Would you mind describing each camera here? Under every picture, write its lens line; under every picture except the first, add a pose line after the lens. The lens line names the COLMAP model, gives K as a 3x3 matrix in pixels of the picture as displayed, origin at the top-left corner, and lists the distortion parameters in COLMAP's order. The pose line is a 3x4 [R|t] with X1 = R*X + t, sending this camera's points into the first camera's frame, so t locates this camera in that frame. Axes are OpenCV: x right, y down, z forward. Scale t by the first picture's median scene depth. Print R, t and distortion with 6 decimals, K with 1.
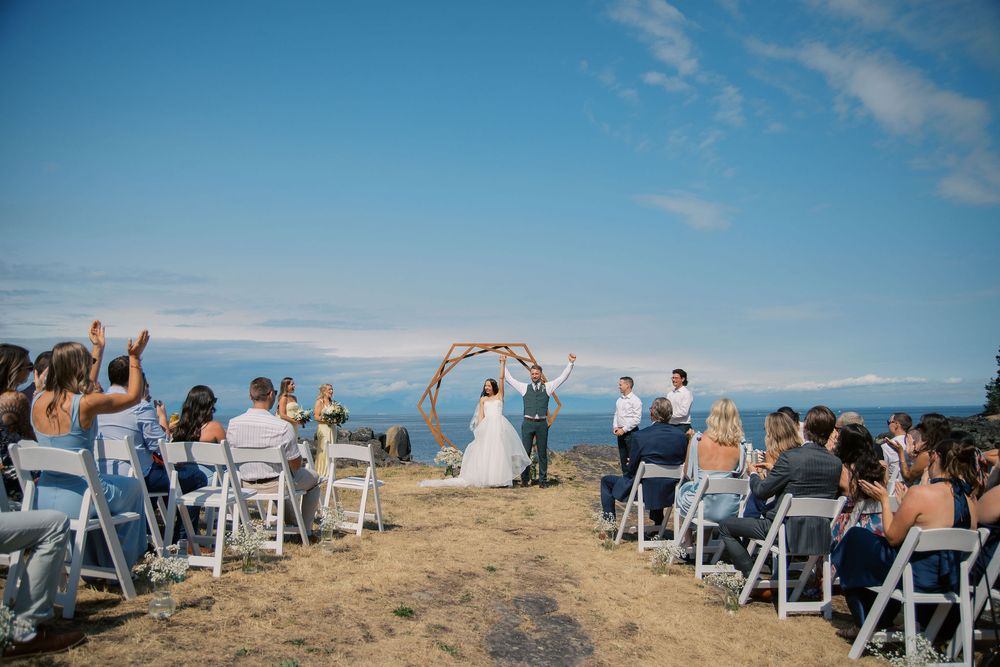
lens RADIAL K [[704.5, 0, 498.8], [0, 704.5, 351.3], [0, 0, 1]] dist [-0.039700, 0.005879]
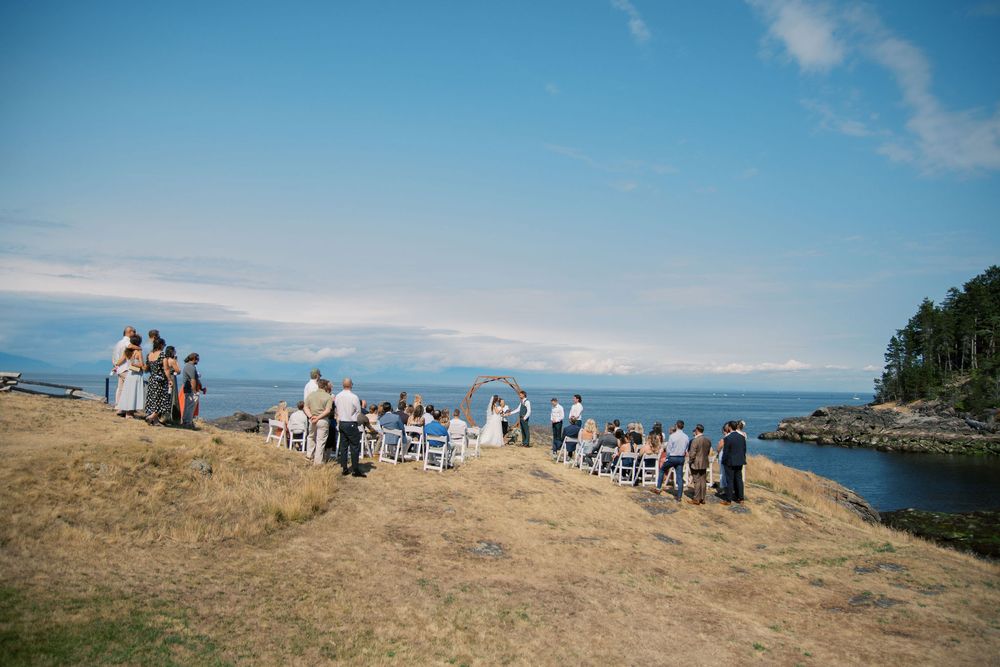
lens RADIAL K [[704.5, 0, 498.8], [0, 704.5, 351.3], [0, 0, 1]] dist [-0.039700, 0.005879]
pose [[0.994954, 0.038777, 0.092539, -0.392417], [-0.042387, 0.998402, 0.037364, -0.320423], [-0.090942, -0.041098, 0.995008, -2.040376]]
